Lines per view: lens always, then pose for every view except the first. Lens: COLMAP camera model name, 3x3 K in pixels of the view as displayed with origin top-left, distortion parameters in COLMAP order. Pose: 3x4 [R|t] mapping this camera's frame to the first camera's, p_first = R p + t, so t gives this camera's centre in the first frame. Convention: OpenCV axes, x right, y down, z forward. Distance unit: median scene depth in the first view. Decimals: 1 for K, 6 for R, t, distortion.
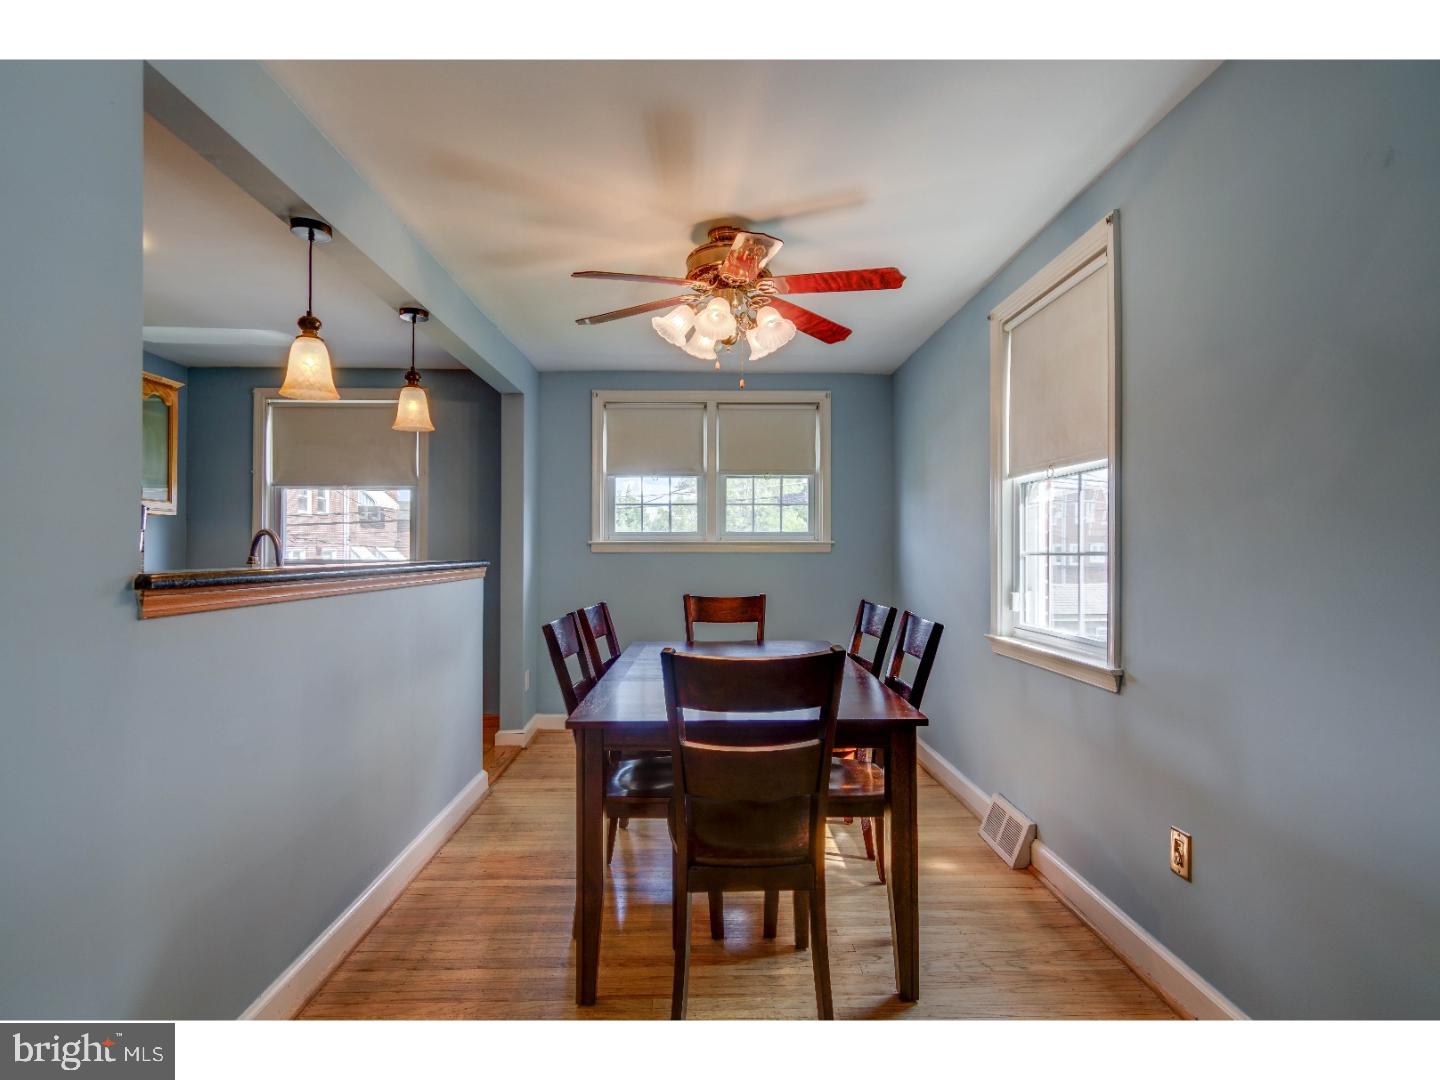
lens RADIAL K [[727.7, 0, 718.5], [0, 727.7, 547.4], [0, 0, 1]] dist [0.013301, -0.010572]
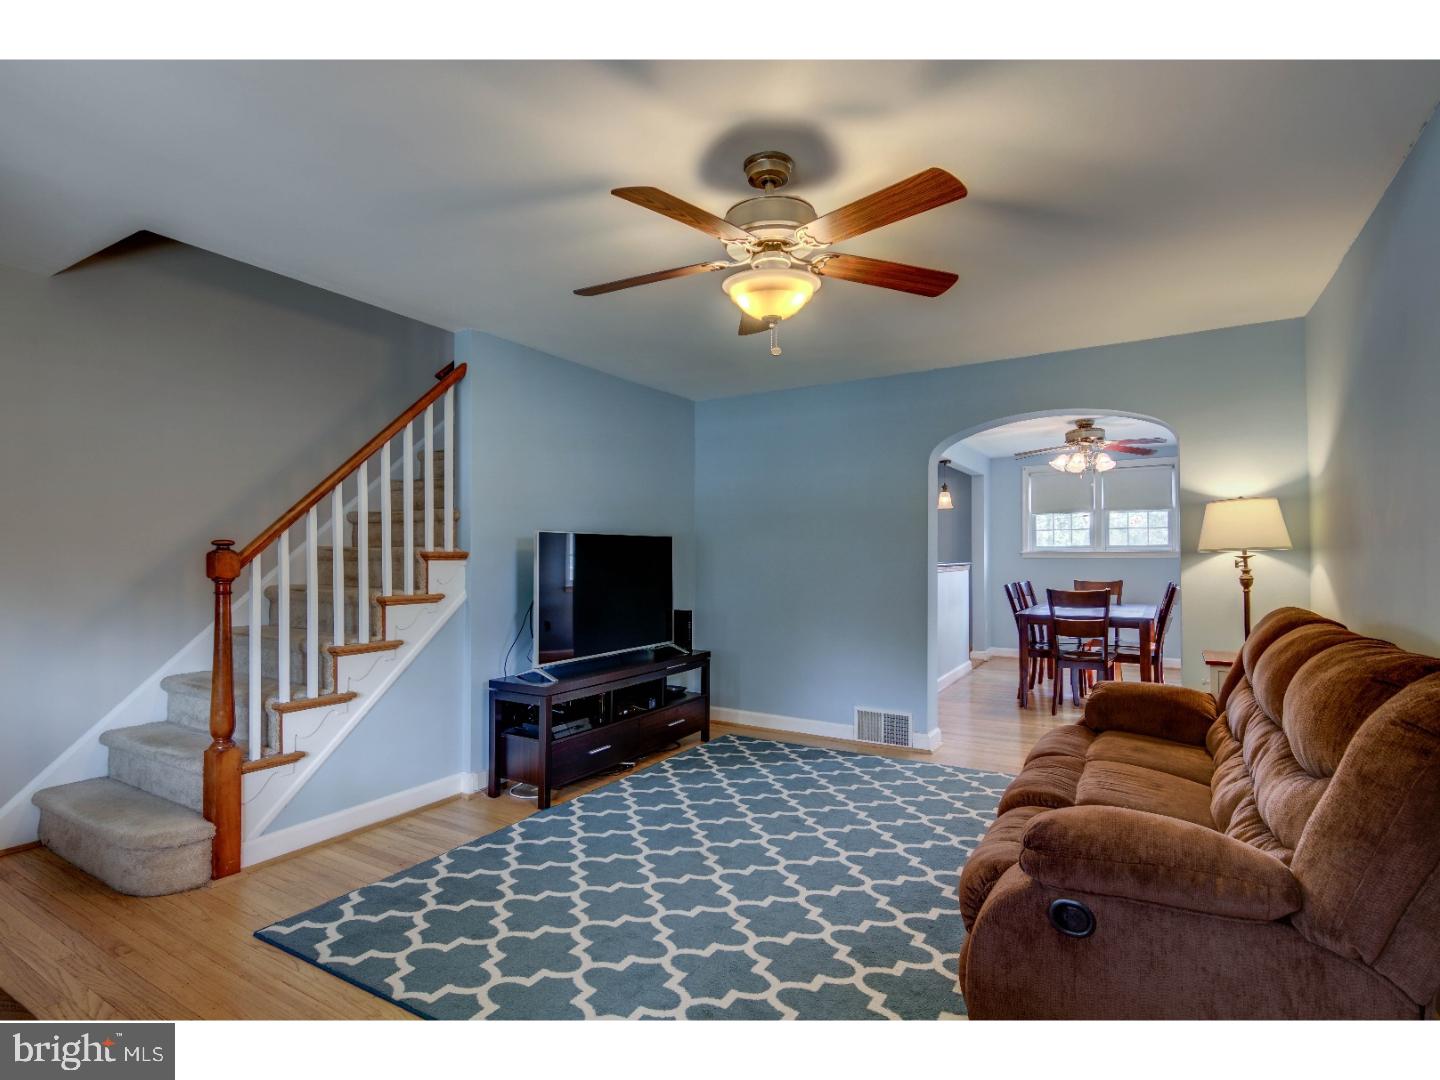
lens RADIAL K [[727.7, 0, 718.5], [0, 727.7, 547.4], [0, 0, 1]] dist [0.013301, -0.010572]
pose [[0.844174, -0.012141, -0.535931, 0.241059], [0.010352, 0.999926, -0.006347, -0.026488], [0.535969, -0.000190, 0.844238, -1.421521]]
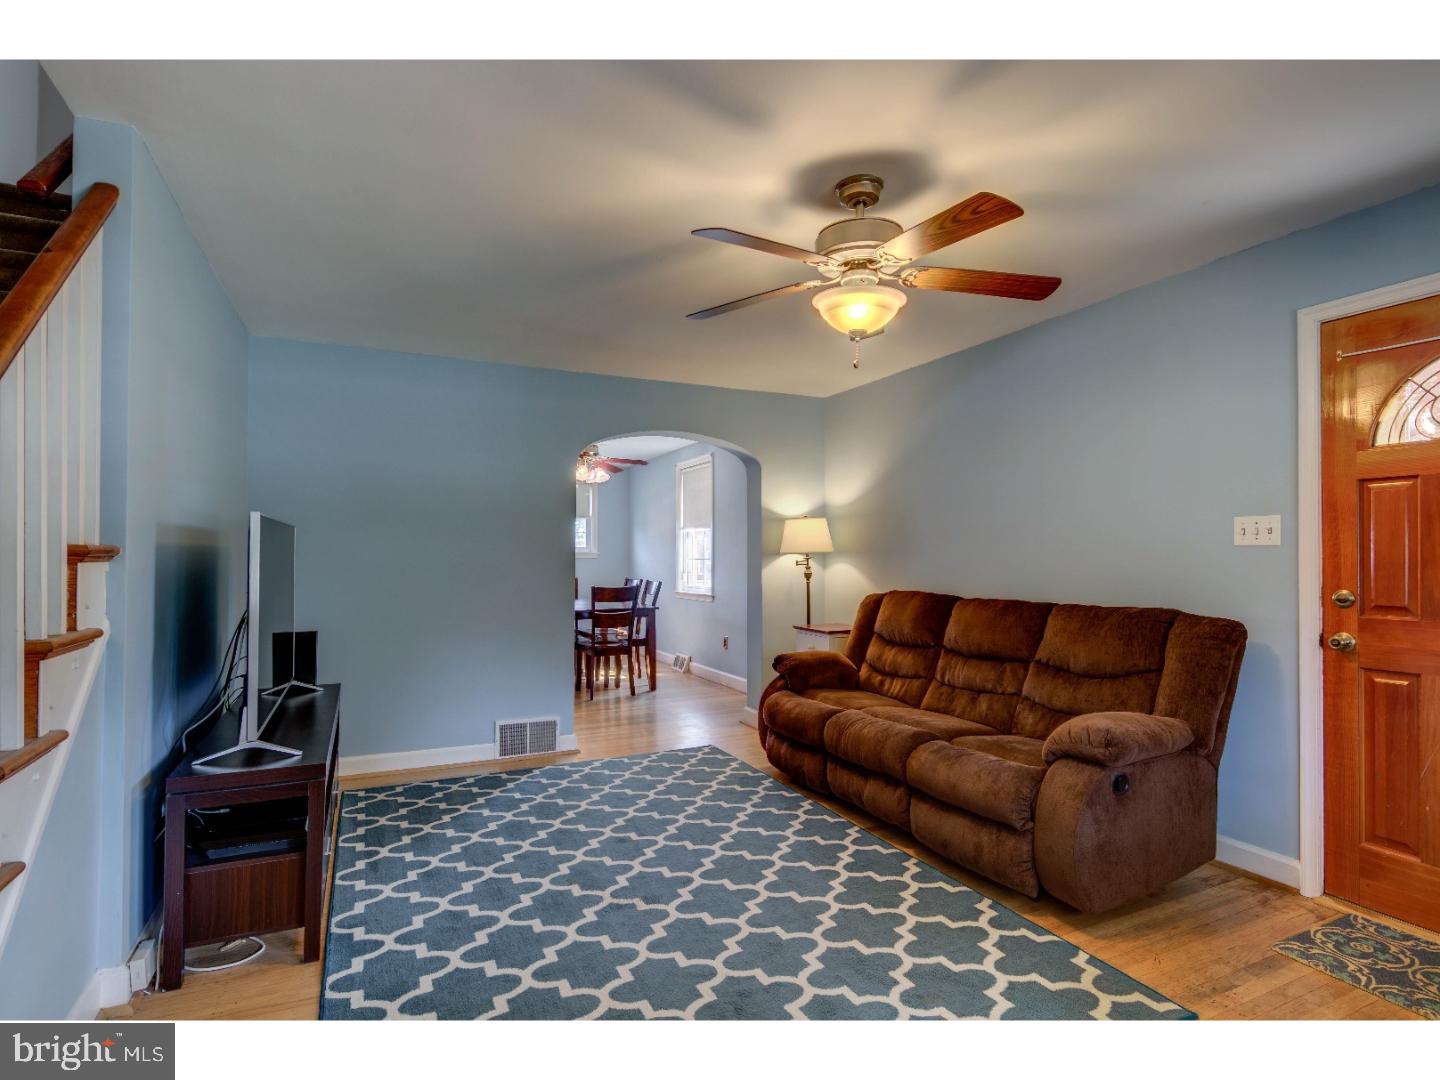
lens RADIAL K [[727.7, 0, 718.5], [0, 727.7, 547.4], [0, 0, 1]] dist [0.013301, -0.010572]
pose [[0.911772, 0.002867, 0.410687, -0.549276], [-0.002318, 0.999996, -0.001834, -0.030590], [-0.410691, 0.000720, 0.911774, -1.420622]]
